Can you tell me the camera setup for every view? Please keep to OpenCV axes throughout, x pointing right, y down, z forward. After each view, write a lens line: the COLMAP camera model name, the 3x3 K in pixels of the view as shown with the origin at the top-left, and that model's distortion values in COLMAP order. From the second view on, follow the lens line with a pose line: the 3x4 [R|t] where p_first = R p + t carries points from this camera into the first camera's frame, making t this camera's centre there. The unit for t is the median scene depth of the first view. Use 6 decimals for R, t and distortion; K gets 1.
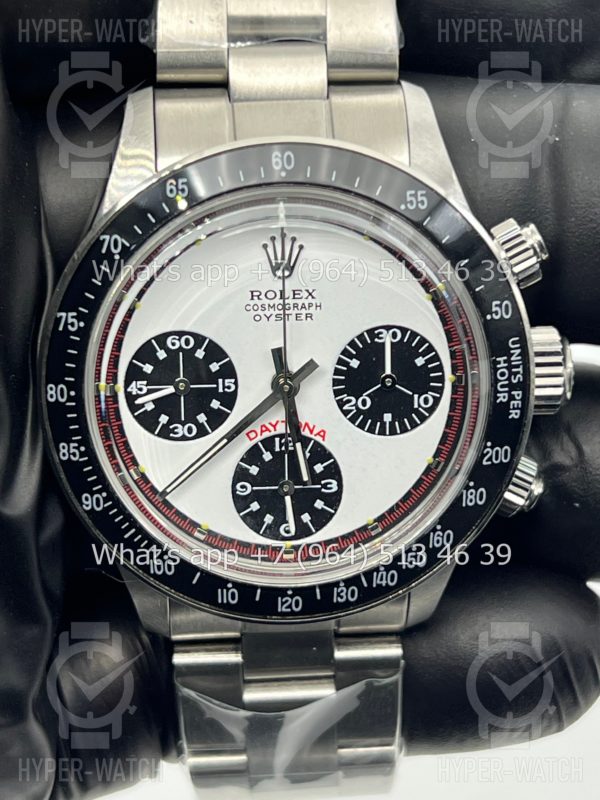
lens RADIAL K [[1914.9, 0, 300.0], [0, 1914.9, 400.0], [0, 0, 1]] dist [0.270554, -0.324202]
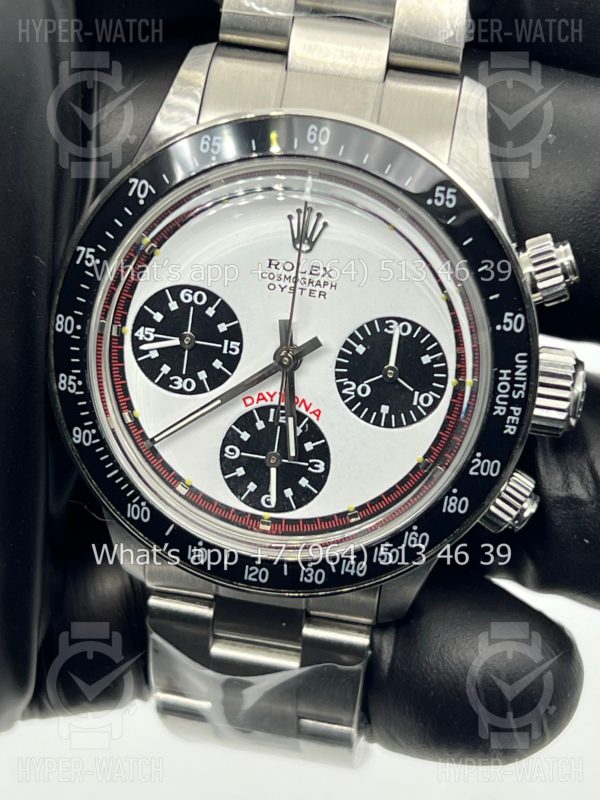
lens RADIAL K [[1914.9, 0, 300.0], [0, 1914.9, 400.0], [0, 0, 1]] dist [0.270554, -0.324202]
pose [[0.972278, 0.185508, -0.142349, 0.144483], [-0.184441, 0.982624, 0.020766, -0.008157], [0.143728, 0.006065, 0.989599, 0.010914]]
